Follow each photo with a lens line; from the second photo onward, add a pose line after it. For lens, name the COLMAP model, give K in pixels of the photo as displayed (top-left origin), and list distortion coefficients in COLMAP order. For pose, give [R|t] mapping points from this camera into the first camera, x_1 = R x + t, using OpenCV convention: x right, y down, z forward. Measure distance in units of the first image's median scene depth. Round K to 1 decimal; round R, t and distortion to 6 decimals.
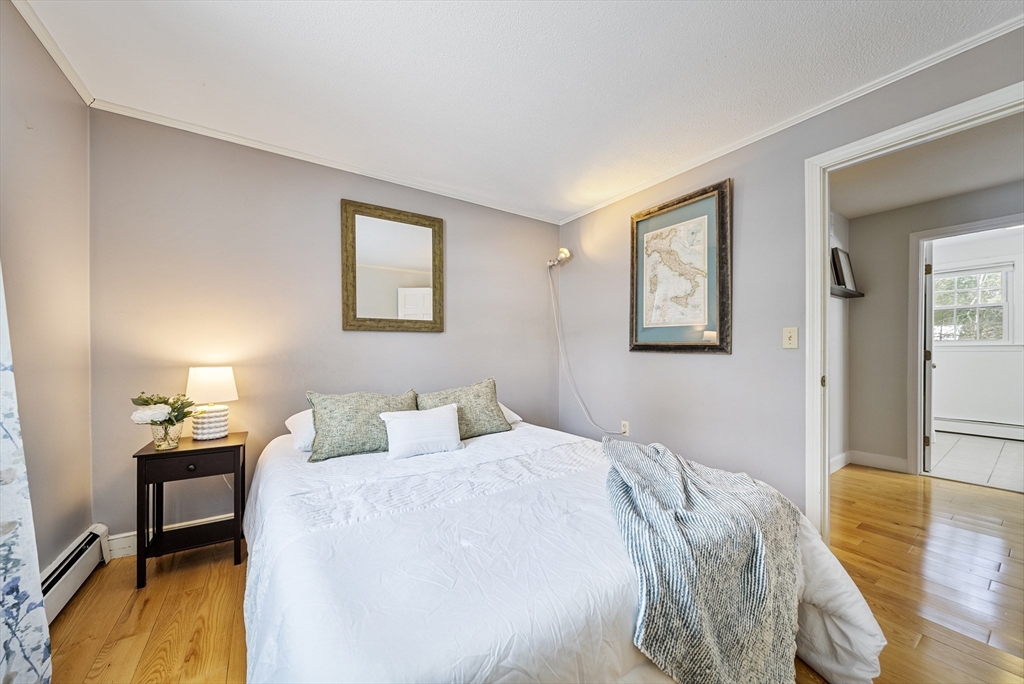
lens RADIAL K [[364.8, 0, 511.6], [0, 364.8, 352.6], [0, 0, 1]] dist [-0.002325, -0.000390]
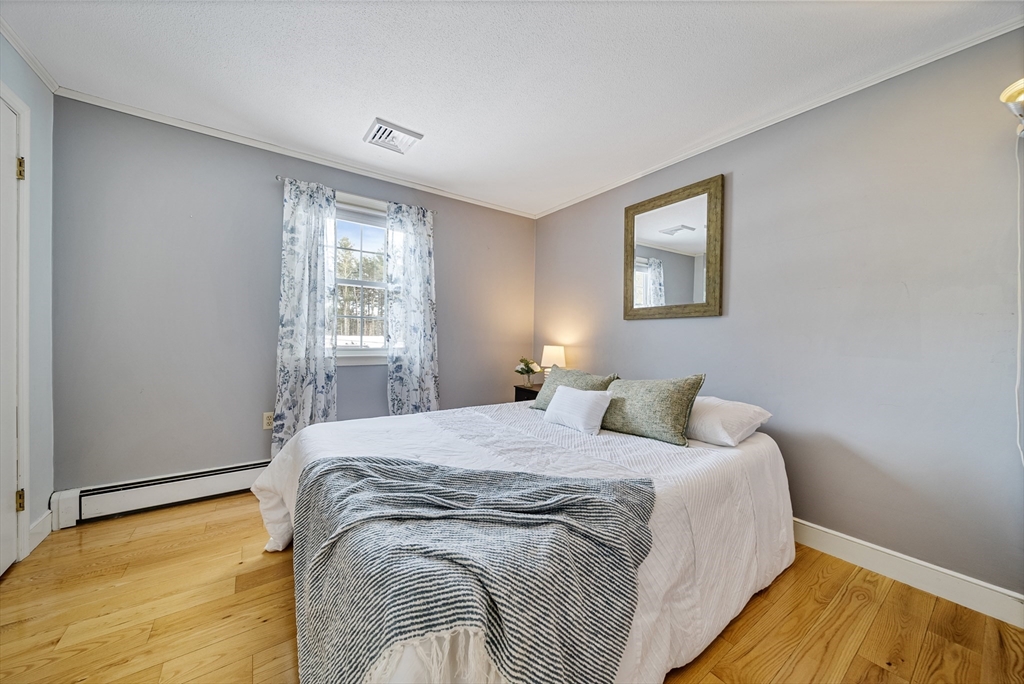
lens RADIAL K [[361.7, 0, 512.8], [0, 361.7, 343.3], [0, 0, 1]] dist [-0.001100, -0.000747]
pose [[0.032482, 0.020998, -0.999252, 0.672124], [-0.020206, 0.999589, 0.020348, -0.002905], [0.999268, 0.019530, 0.032893, 0.591195]]
